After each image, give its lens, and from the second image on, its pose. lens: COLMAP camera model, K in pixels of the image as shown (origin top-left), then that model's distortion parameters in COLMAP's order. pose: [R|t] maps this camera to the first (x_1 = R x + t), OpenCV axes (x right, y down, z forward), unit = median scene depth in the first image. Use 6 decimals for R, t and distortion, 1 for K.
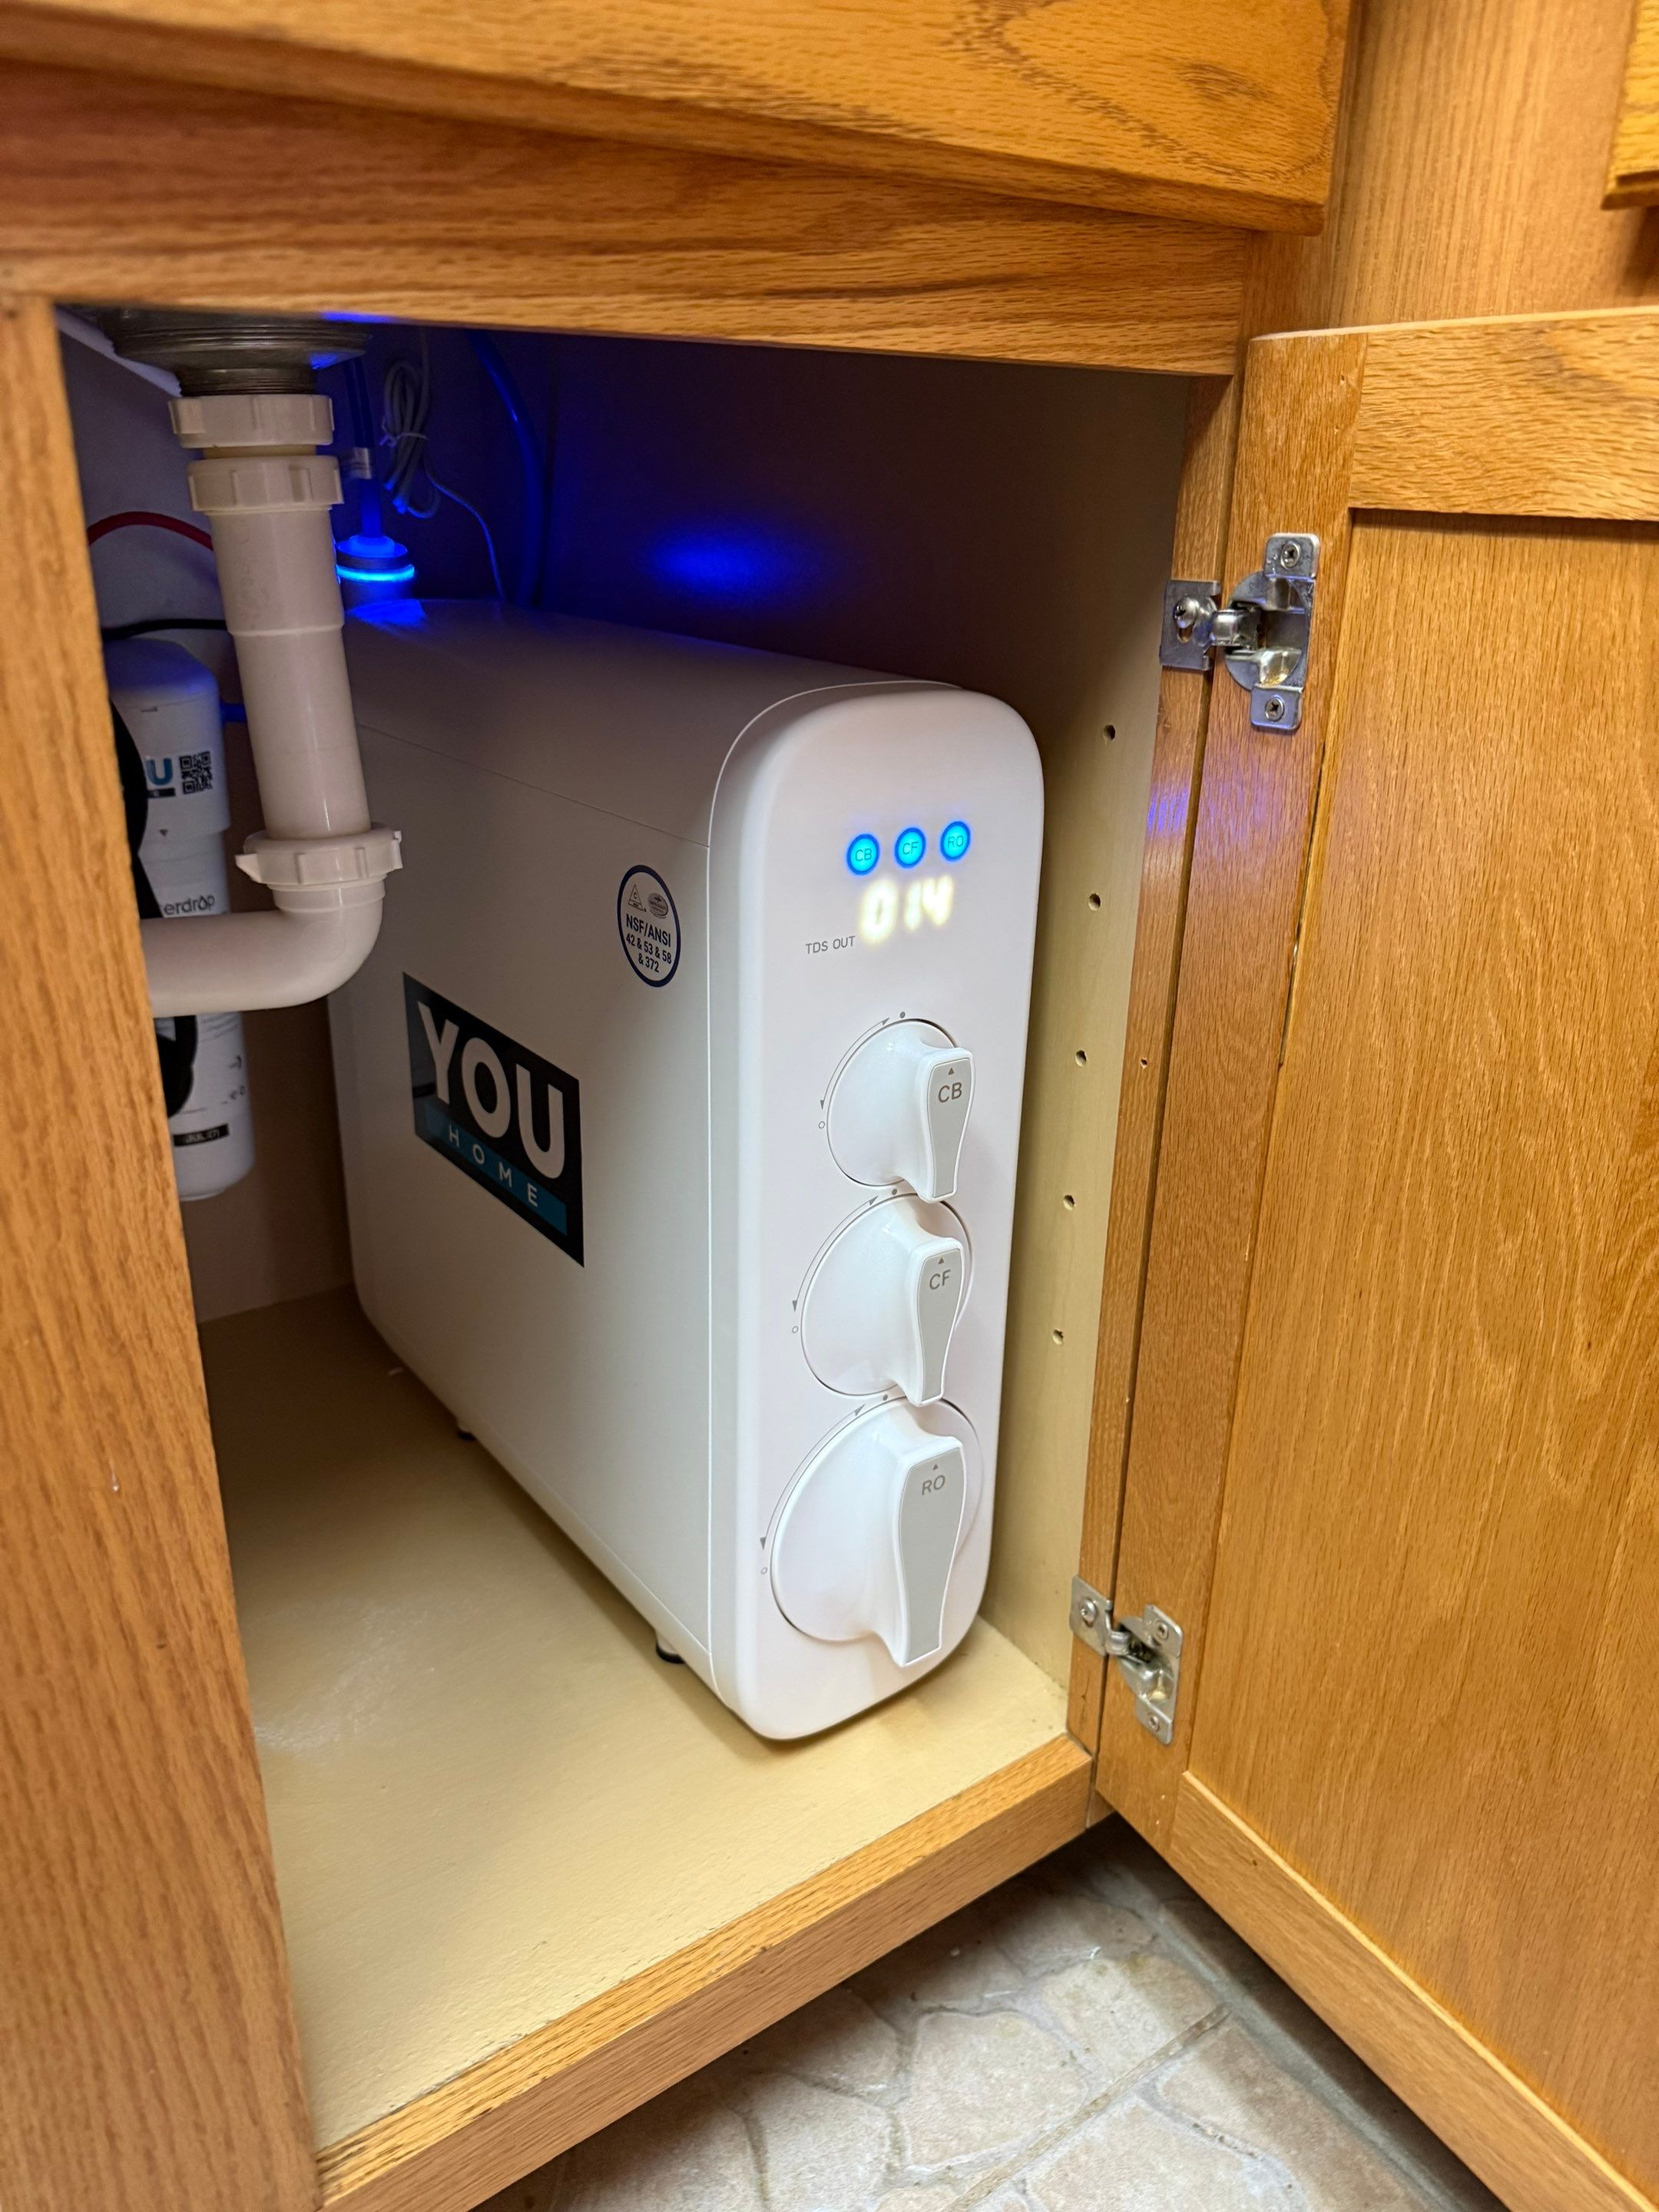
lens RADIAL K [[1578.5, 0, 829.5], [0, 1578.5, 1106.0], [0, 0, 1]] dist [0.089861, -0.132789]
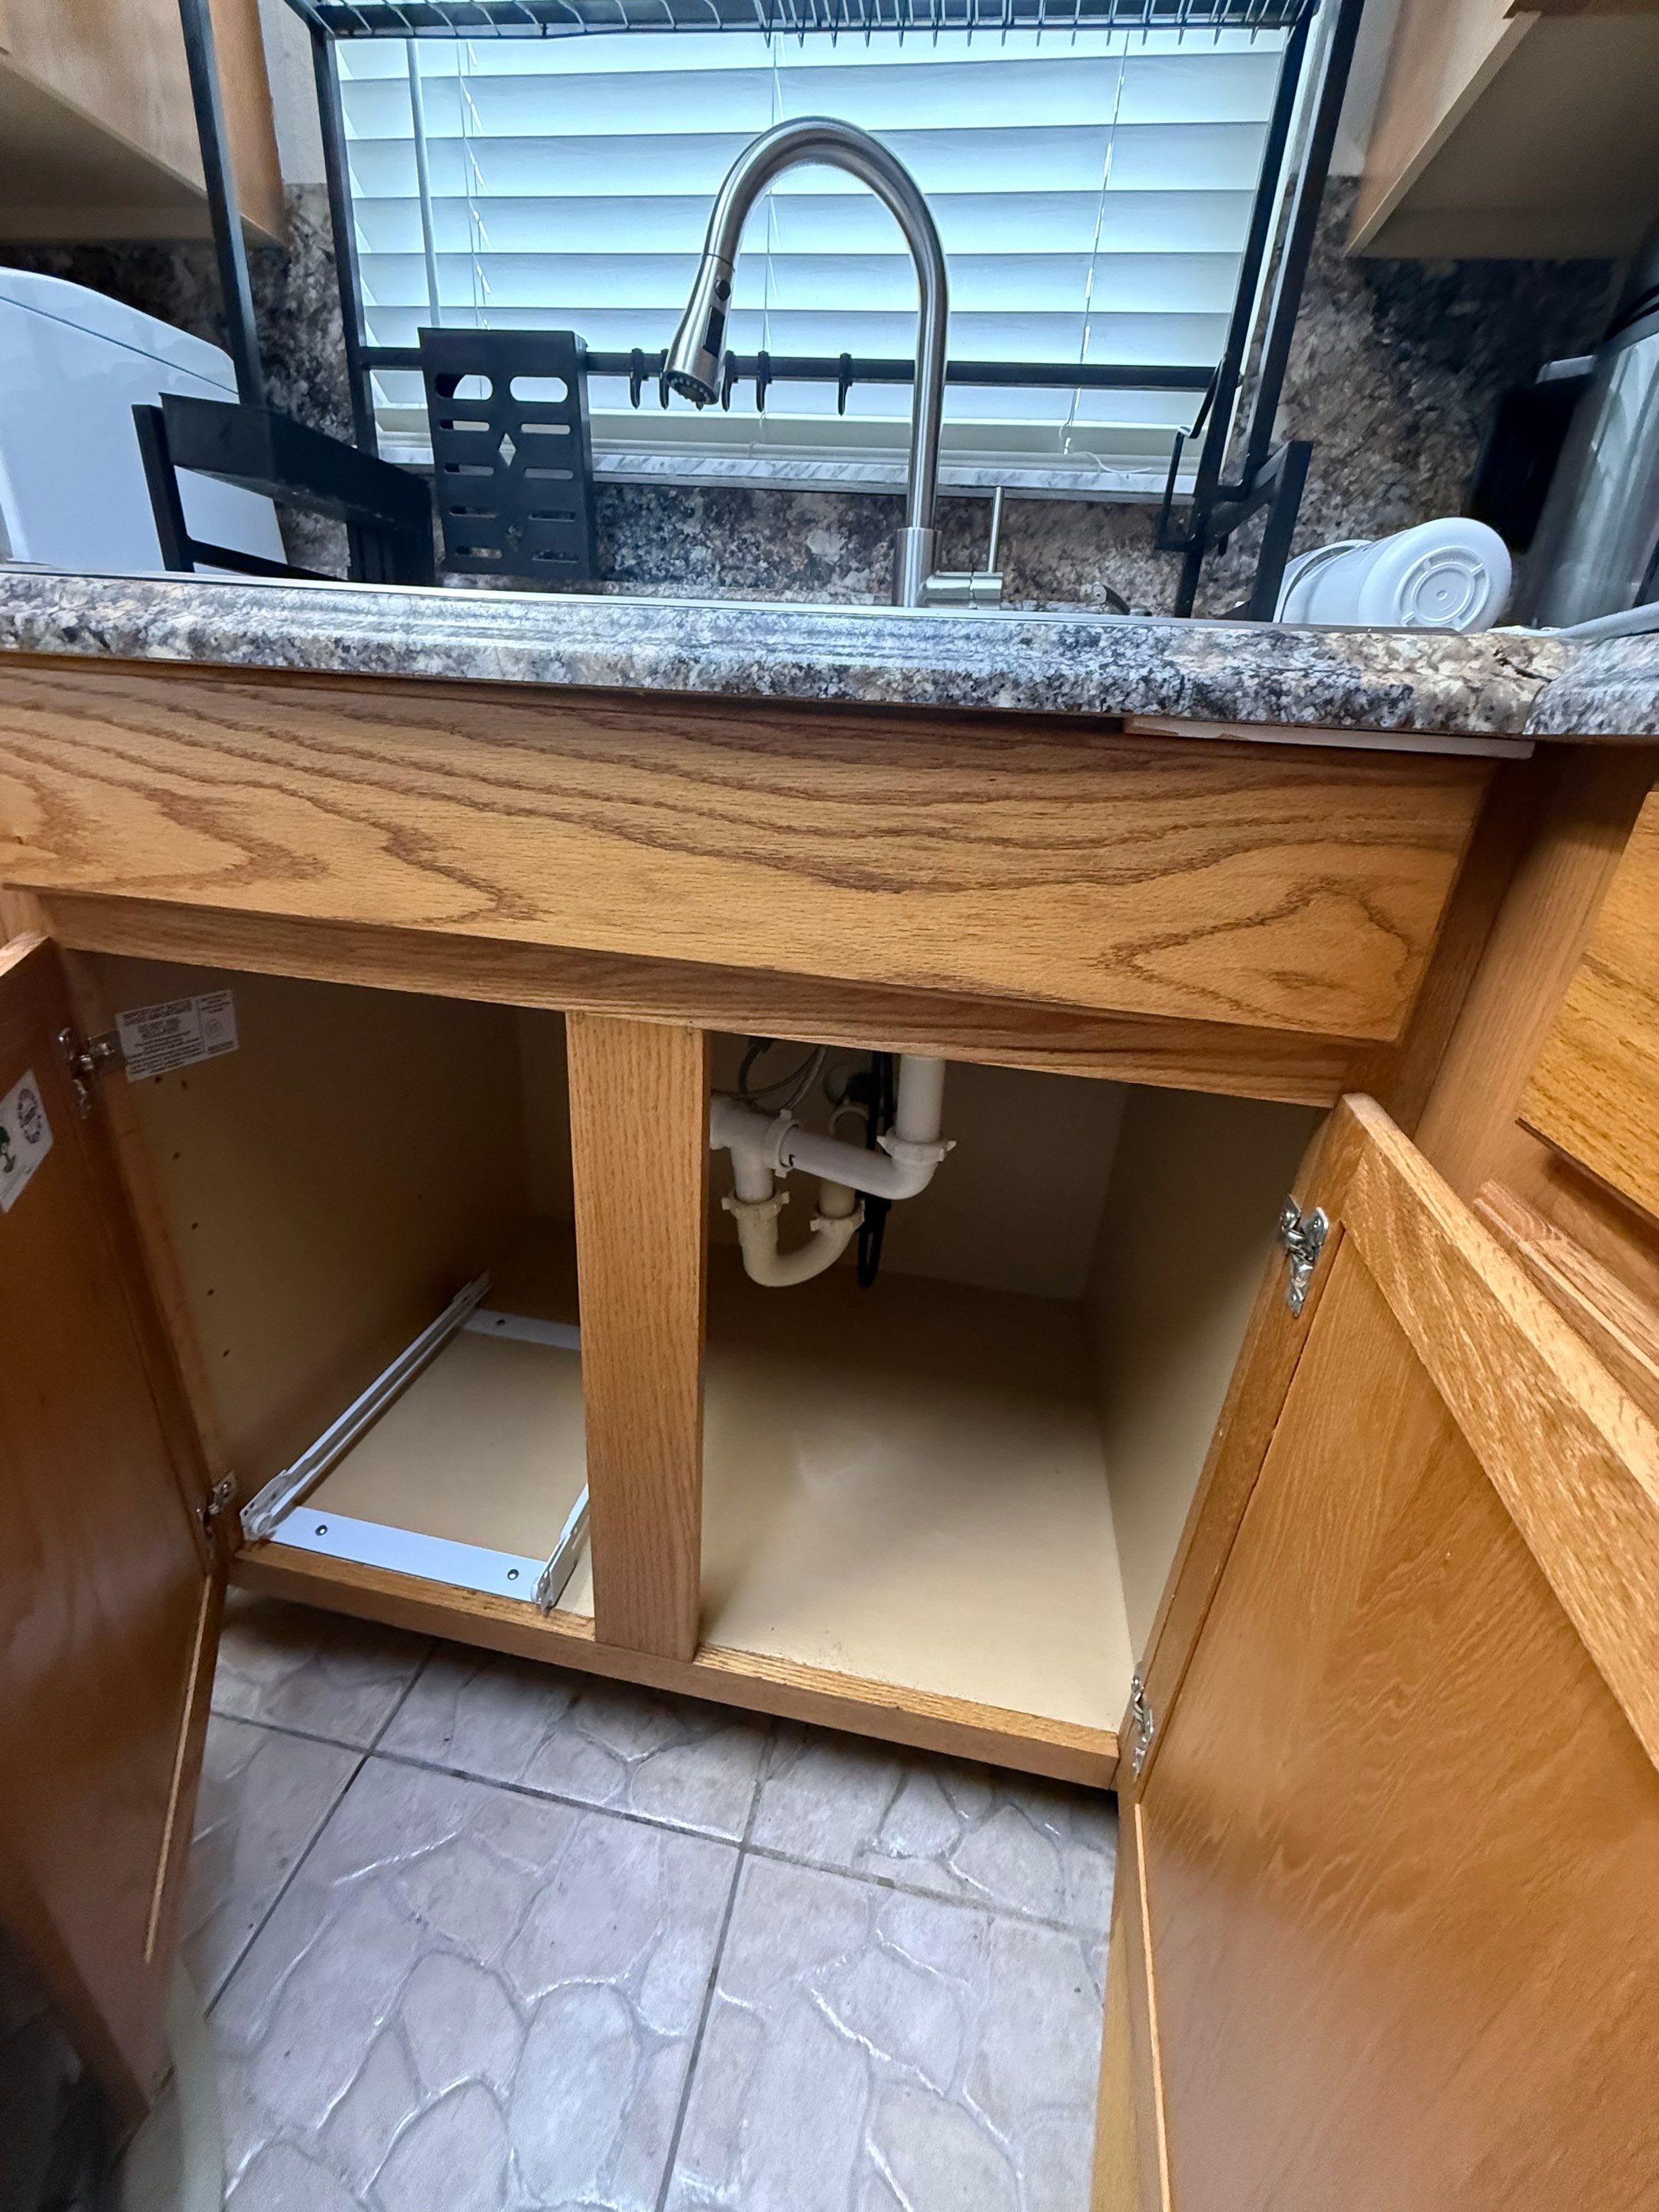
lens RADIAL K [[887.6, 0, 829.5], [0, 887.6, 1106.0], [0, 0, 1]] dist [0.001642, -0.000650]
pose [[0.697655, 0.318926, -0.641532, 0.388798], [-0.313224, 0.941118, 0.127235, -0.334790], [0.644335, 0.112177, 0.756471, -0.031952]]
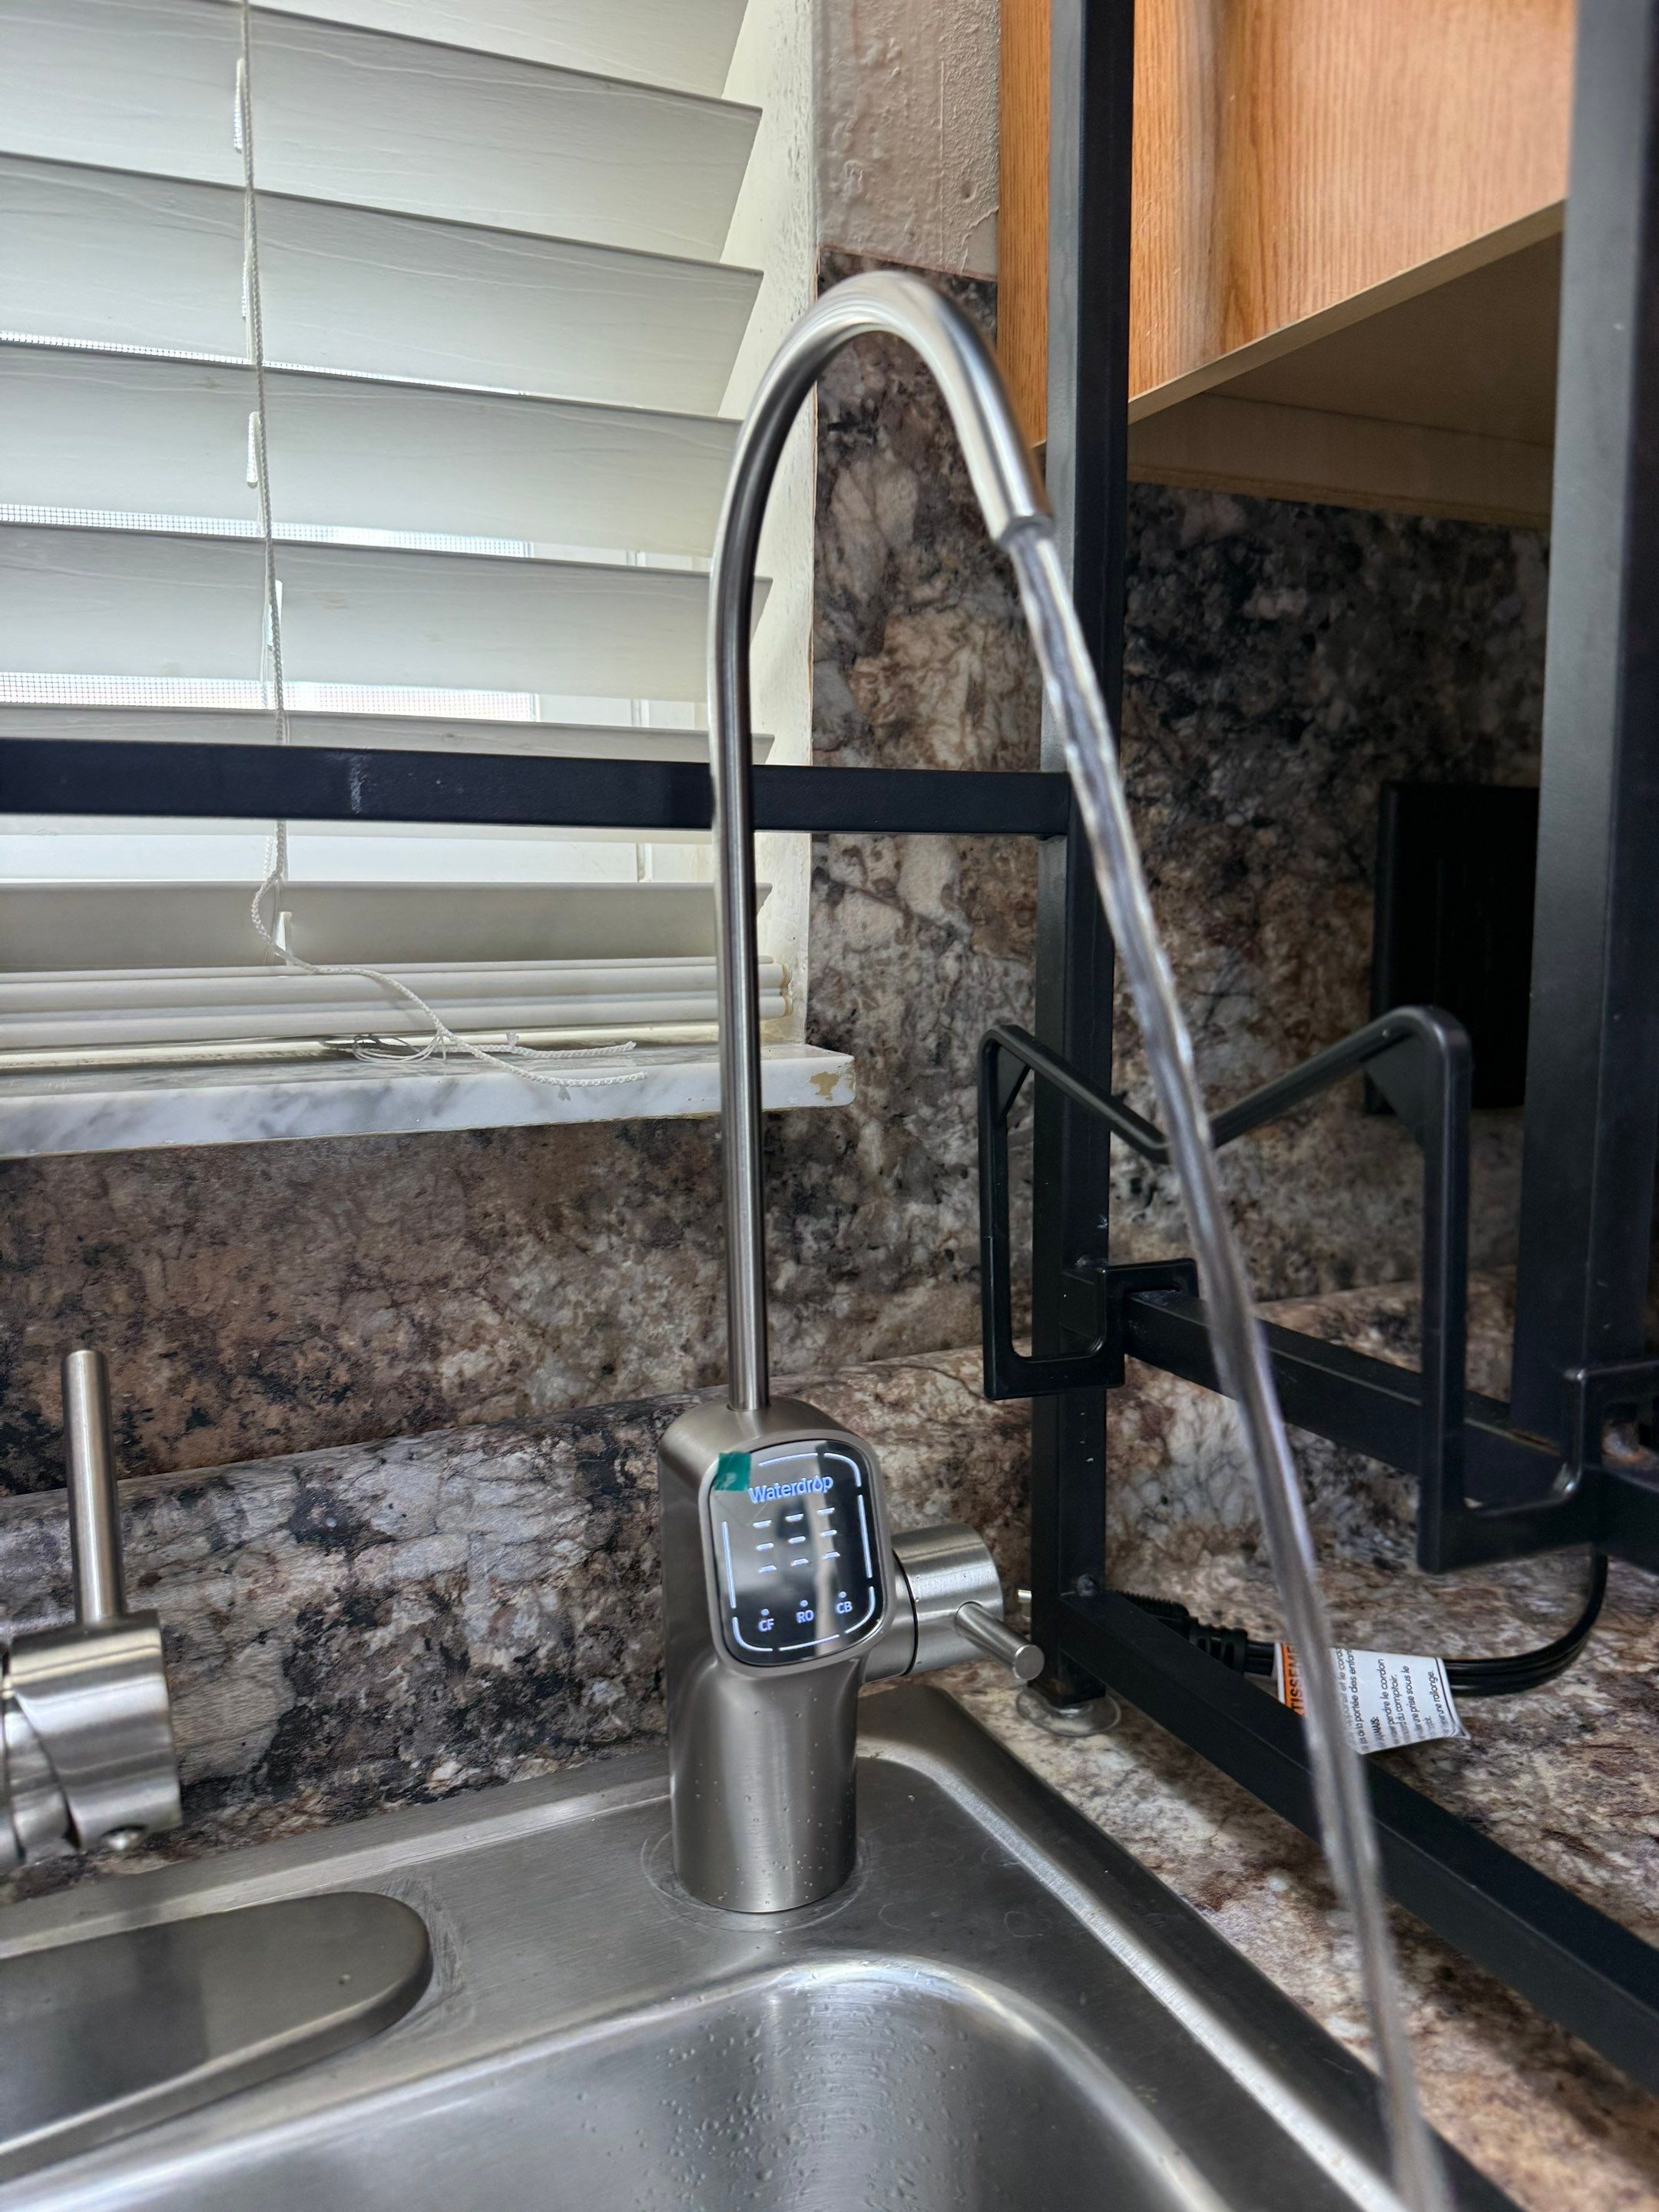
lens RADIAL K [[1561.1, 0, 810.4], [0, 1561.1, 1112.9], [0, 0, 1]] dist [0.140955, -0.273378]
pose [[0.979621, 0.008236, -0.200688, -0.236539], [-0.053376, 0.973909, -0.220575, -1.060305], [0.193635, 0.226791, 0.954501, 0.576973]]
